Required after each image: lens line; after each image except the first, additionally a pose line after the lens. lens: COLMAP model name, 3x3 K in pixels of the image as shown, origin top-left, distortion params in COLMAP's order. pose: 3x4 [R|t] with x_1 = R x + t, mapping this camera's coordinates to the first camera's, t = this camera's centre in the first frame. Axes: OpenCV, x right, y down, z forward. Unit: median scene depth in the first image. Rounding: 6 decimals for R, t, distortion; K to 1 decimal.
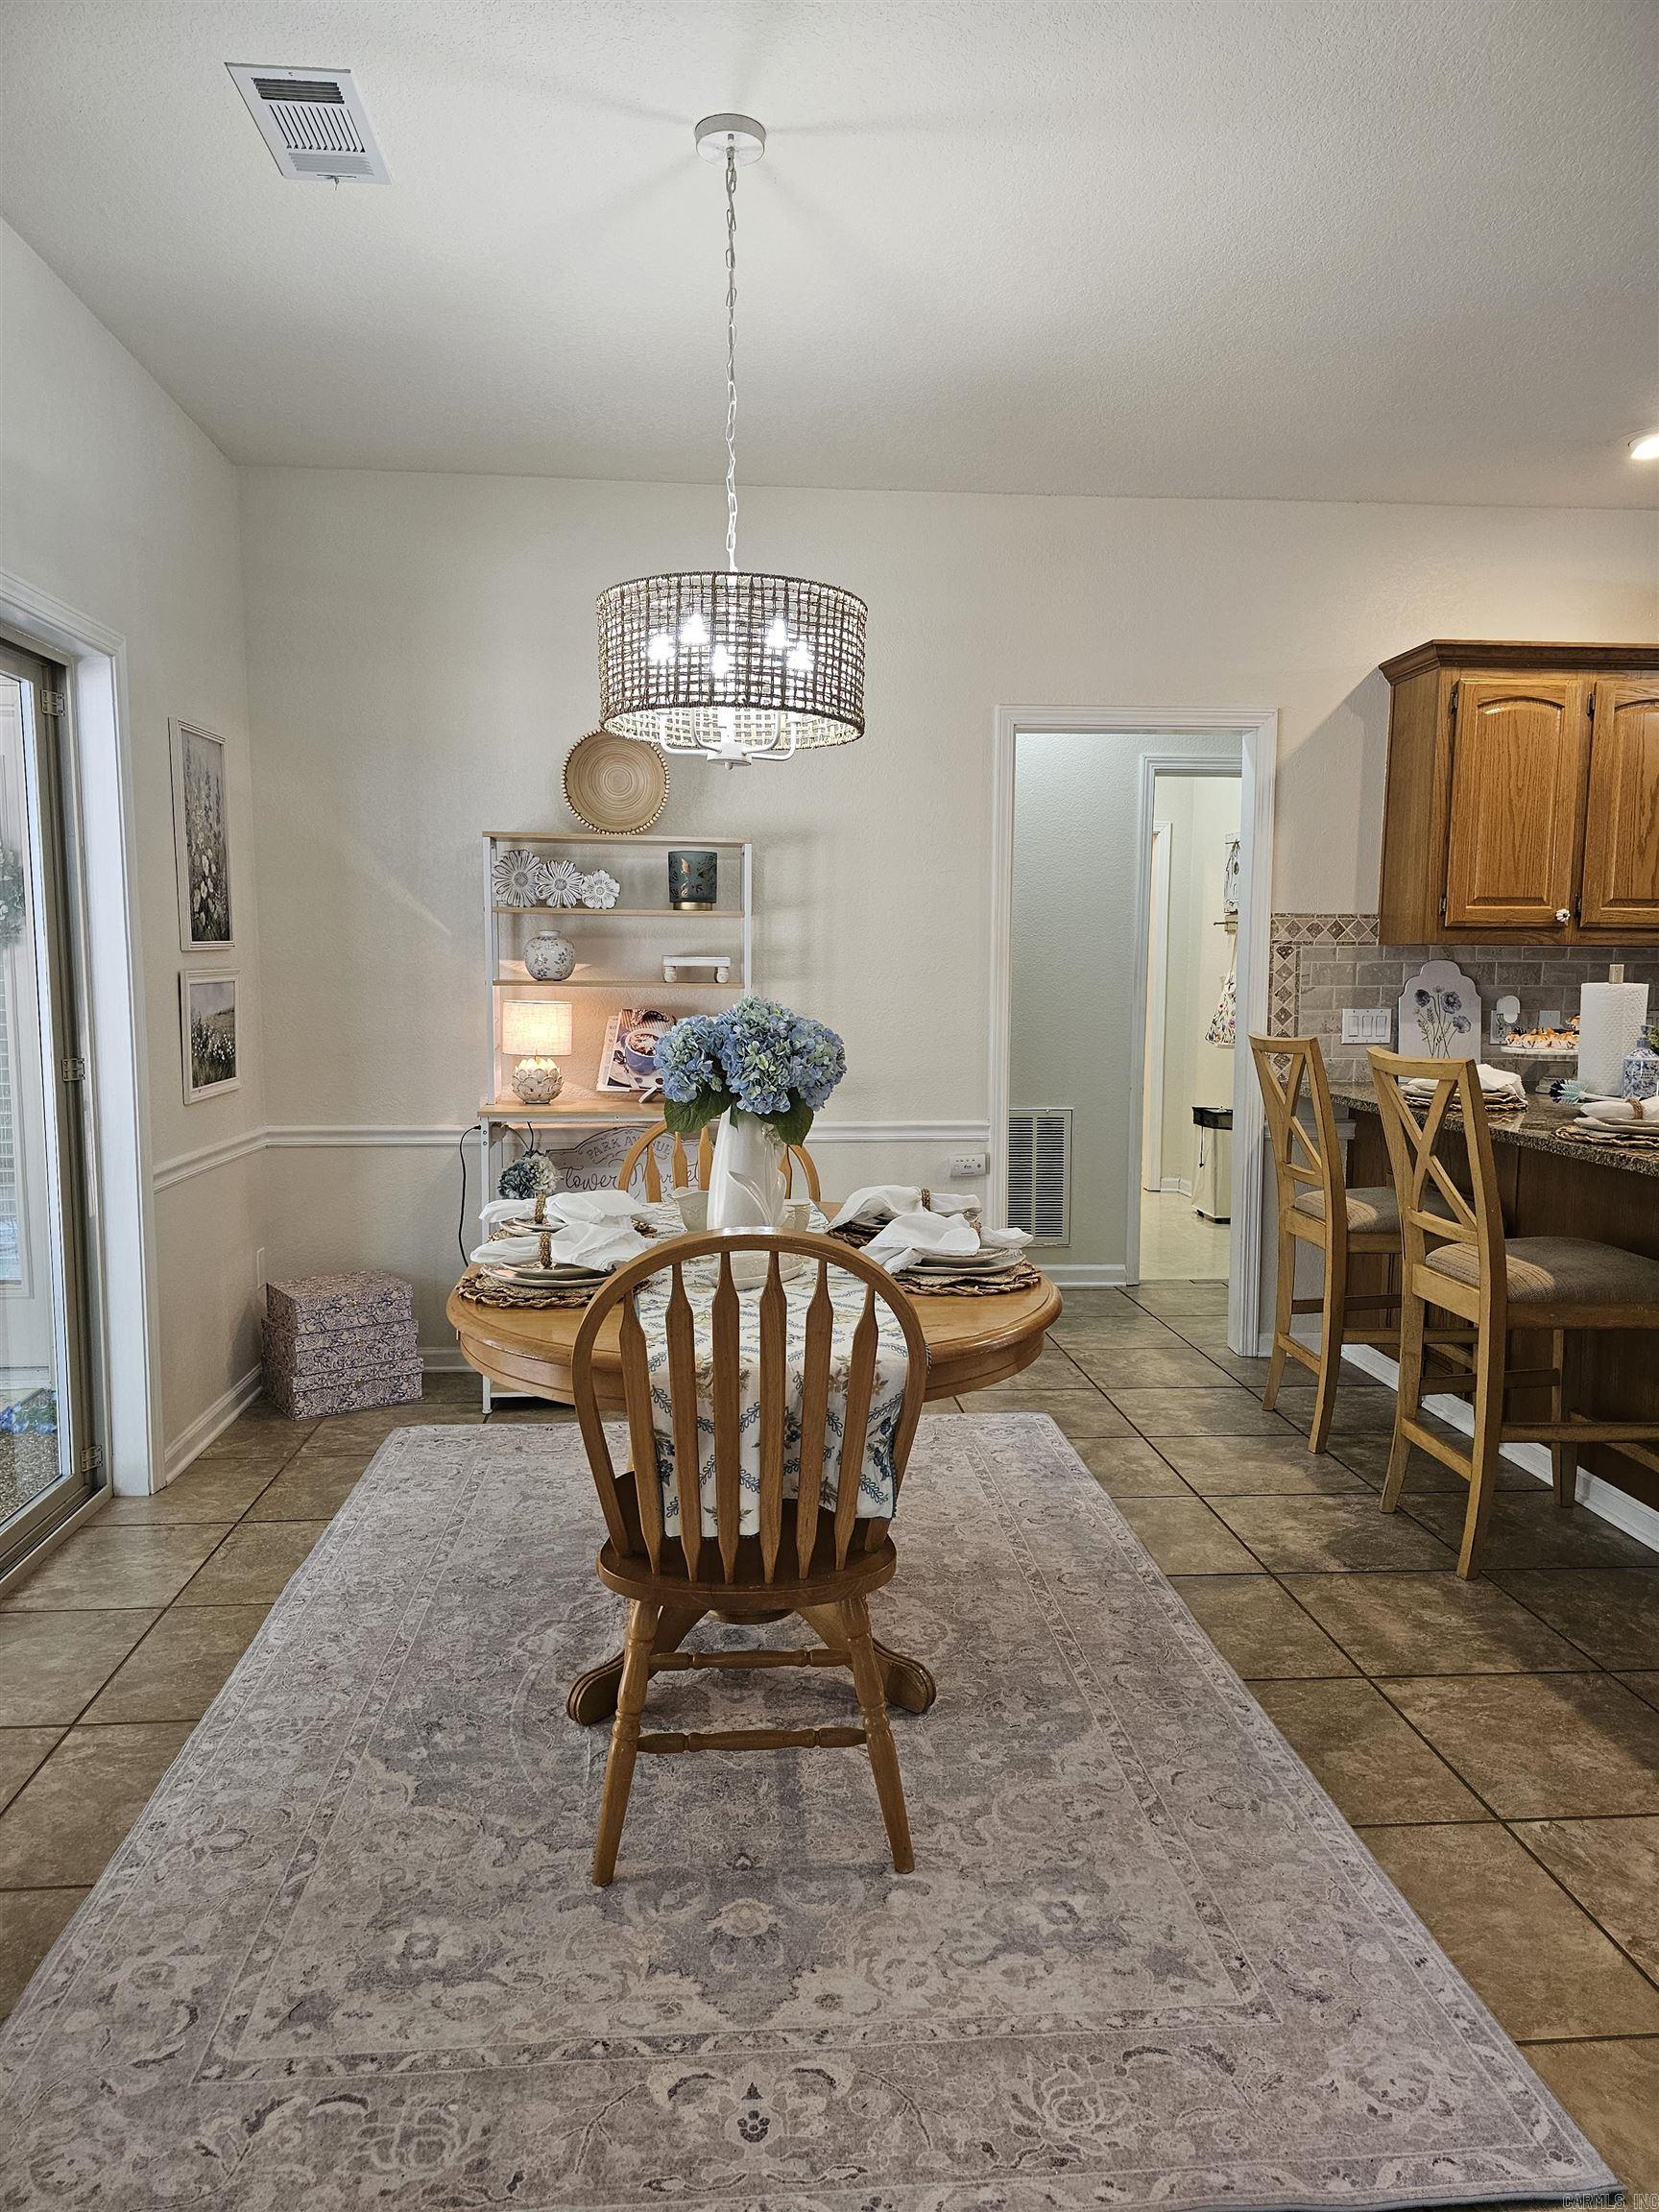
lens RADIAL K [[1460.5, 0, 827.2], [0, 1460.5, 1107.1], [0, 0, 1]] dist [0.034223, -0.000121]
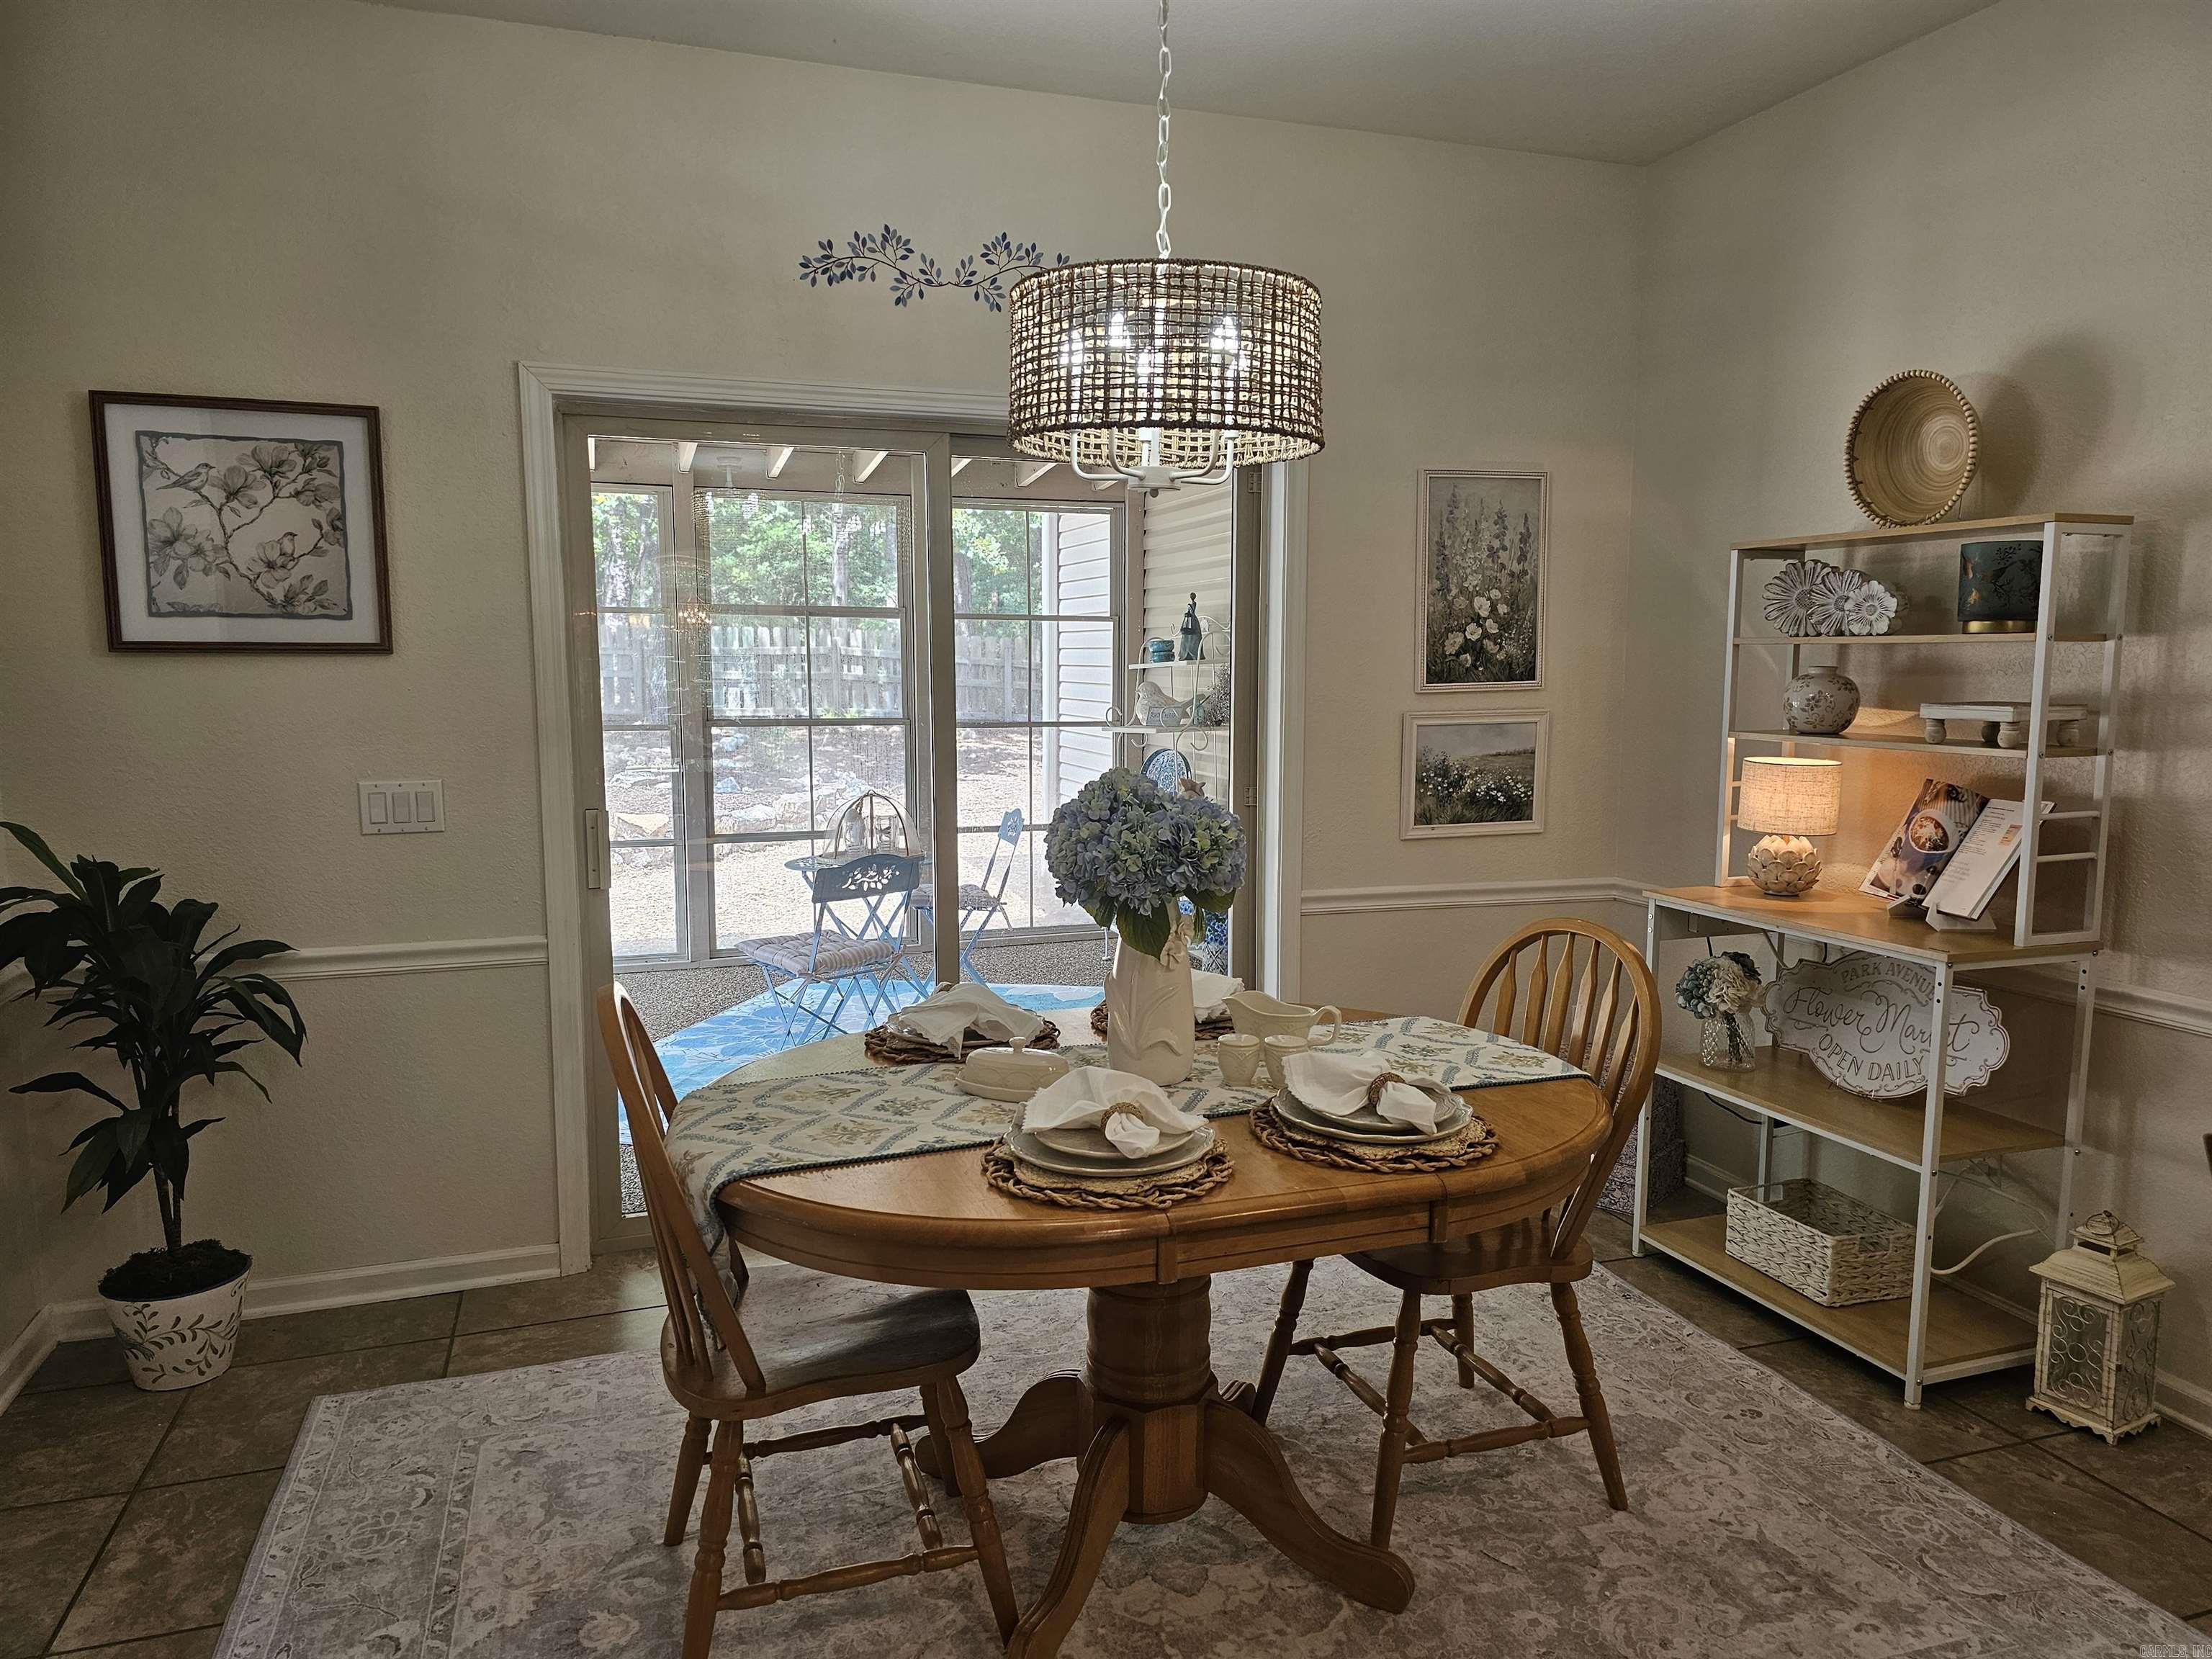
lens RADIAL K [[1460.5, 0, 1095.0], [0, 1460.5, 830.9], [0, 0, 1]] dist [0.034223, -0.000121]
pose [[0.258125, 0.101975, -0.960715, 0.444021], [-0.100809, 0.991828, 0.078192, -0.059685], [0.960838, 0.076666, 0.266296, 0.456007]]
